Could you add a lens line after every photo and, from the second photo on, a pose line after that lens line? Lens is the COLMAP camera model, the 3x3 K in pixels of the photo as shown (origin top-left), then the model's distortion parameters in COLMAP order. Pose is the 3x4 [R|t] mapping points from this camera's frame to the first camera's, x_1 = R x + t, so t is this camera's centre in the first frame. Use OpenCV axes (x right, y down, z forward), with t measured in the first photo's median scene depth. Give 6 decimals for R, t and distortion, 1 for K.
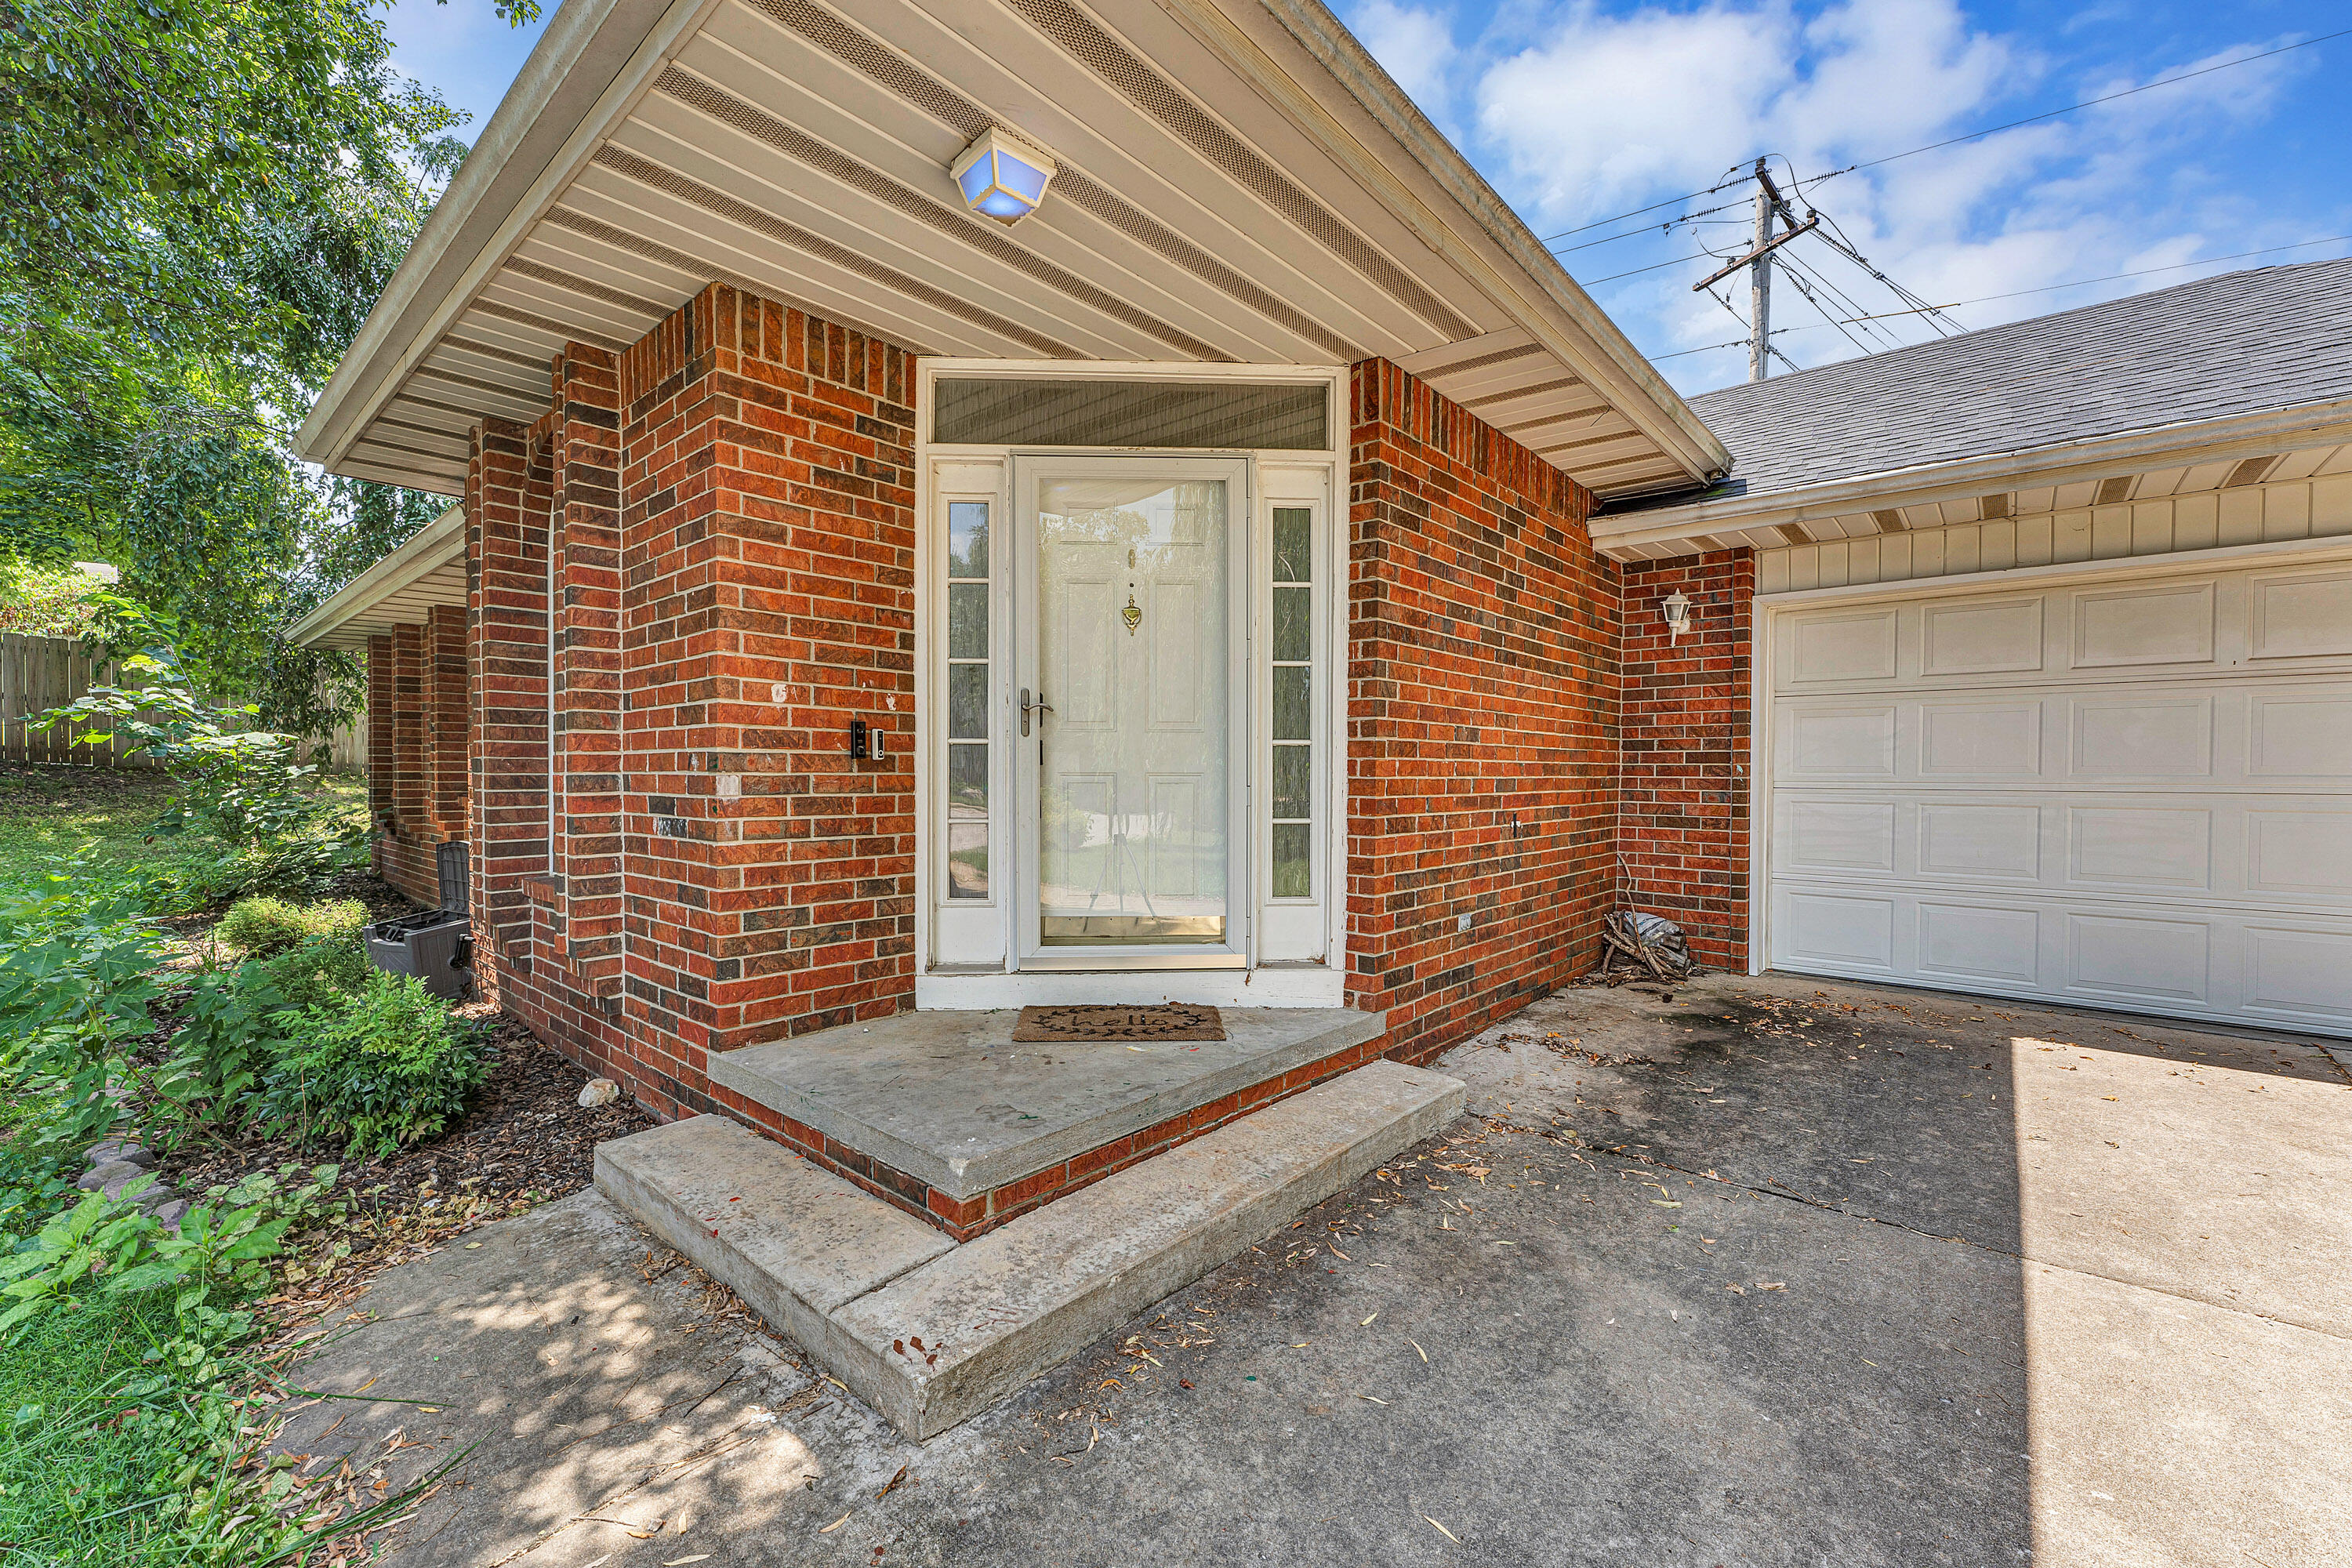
lens RADIAL K [[952.2, 0, 1170.3], [0, 952.2, 779.7], [0, 0, 1]] dist [-0.002769, -0.000050]
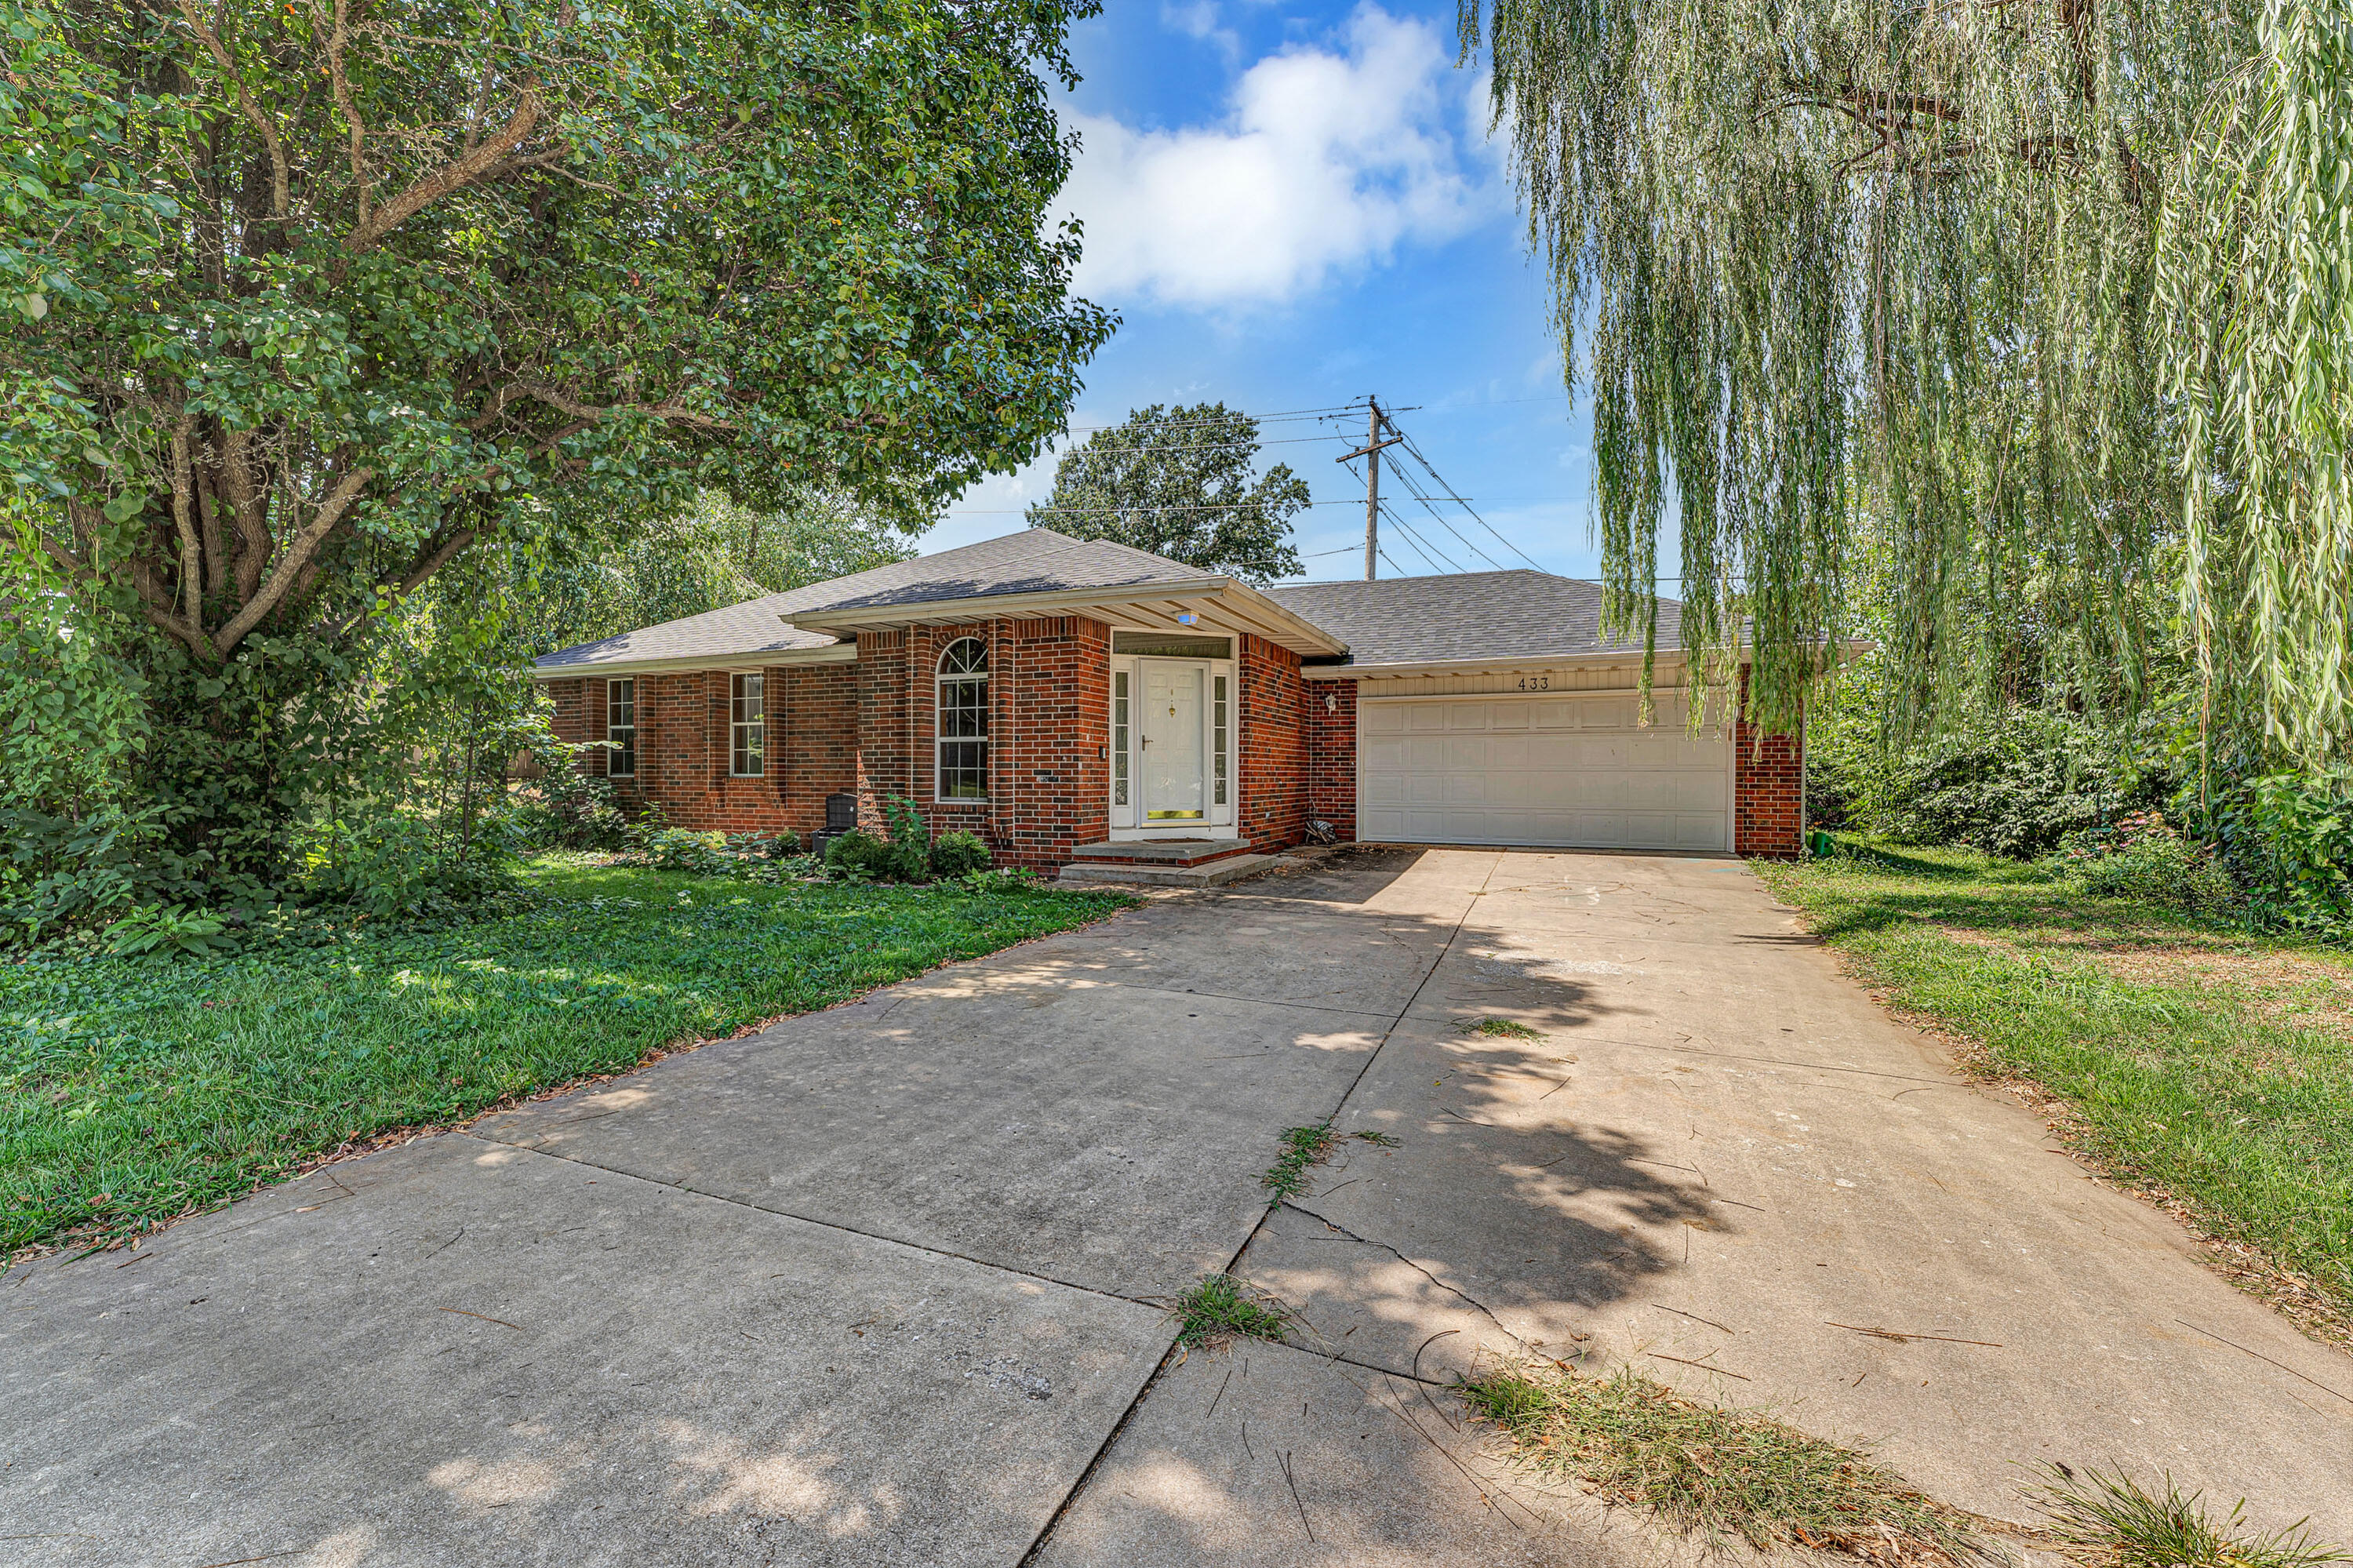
lens RADIAL K [[952.7, 0, 1170.8], [0, 952.7, 783.8], [0, 0, 1]] dist [-0.002769, -0.000050]
pose [[0.945809, -0.004019, 0.324699, -1.018678], [0.003302, 0.999991, 0.002760, 0.050921], [-0.324707, -0.001538, 0.945813, -1.847149]]
